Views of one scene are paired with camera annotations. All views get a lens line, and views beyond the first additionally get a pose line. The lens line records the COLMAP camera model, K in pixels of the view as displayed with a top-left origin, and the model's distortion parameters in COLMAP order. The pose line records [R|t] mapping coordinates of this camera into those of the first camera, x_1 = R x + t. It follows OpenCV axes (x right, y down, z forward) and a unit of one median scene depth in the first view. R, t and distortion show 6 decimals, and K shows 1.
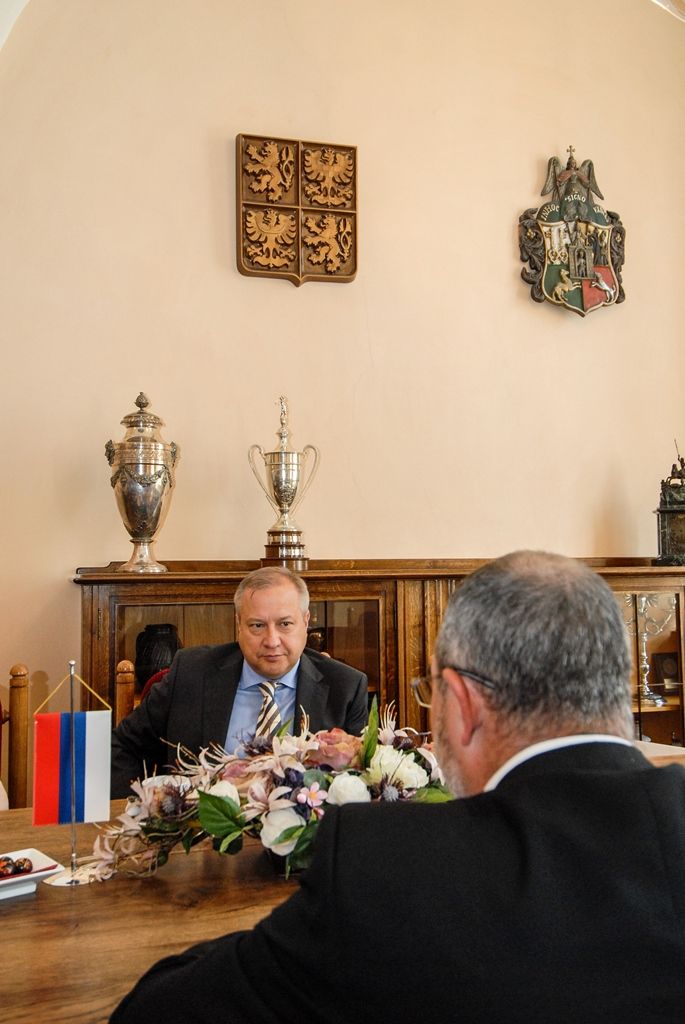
lens RADIAL K [[990.6, 0, 342.5], [0, 990.6, 512.0], [0, 0, 1]] dist [-0.008728, -0.006346]
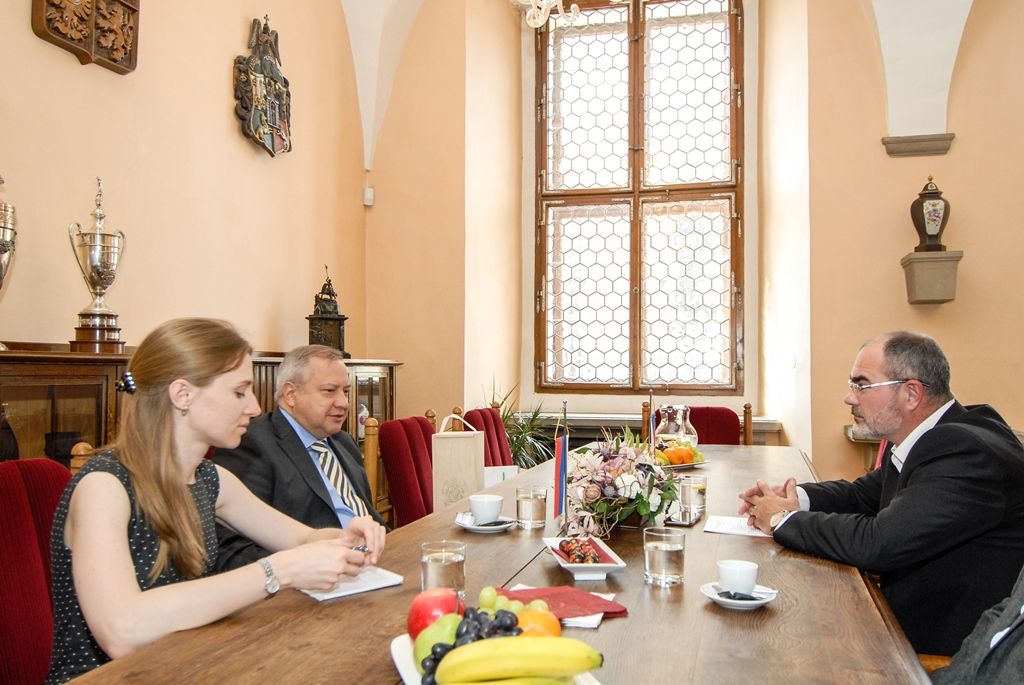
lens RADIAL K [[844.1, 0, 512.0], [0, 844.1, 342.5], [0, 0, 1]] dist [-0.001416, -0.007233]
pose [[0.528644, 0.034750, 0.848132, -0.548230], [-0.037091, 0.999153, -0.017818, 0.046968], [-0.848033, -0.022039, 0.529485, 0.211412]]
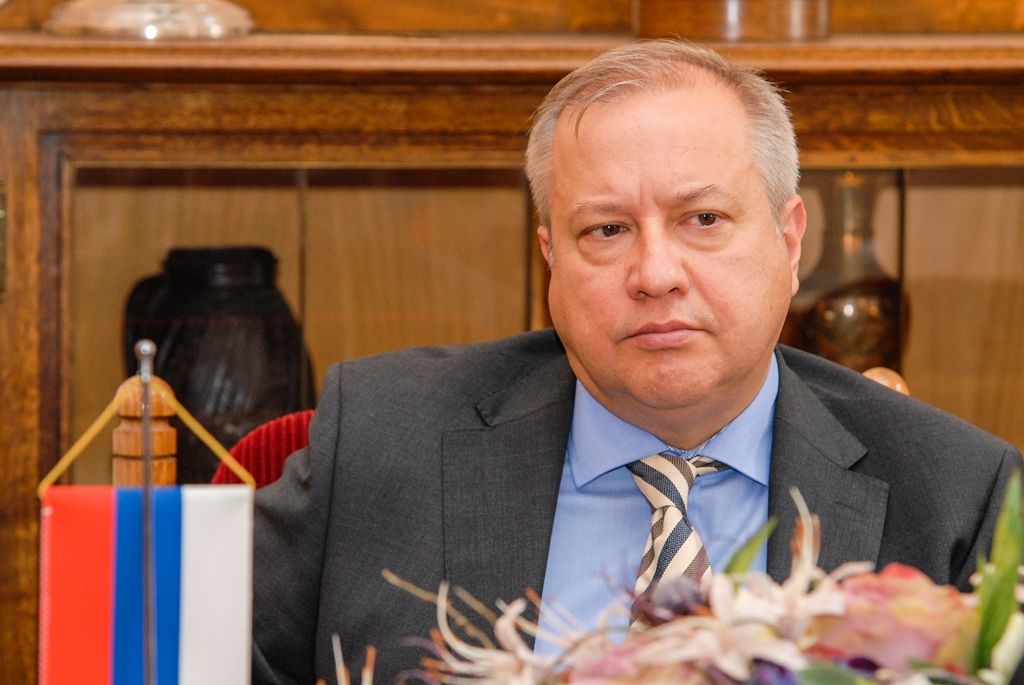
lens RADIAL K [[5409.4, 0, 512.0], [0, 5409.4, 342.5], [0, 0, 1]] dist [0.239147, 6.064505]
pose [[0.995863, 0.022419, -0.088059, 0.009915], [-0.010999, 0.991702, 0.128085, -0.037676], [0.090200, -0.126586, 0.987846, -0.343413]]
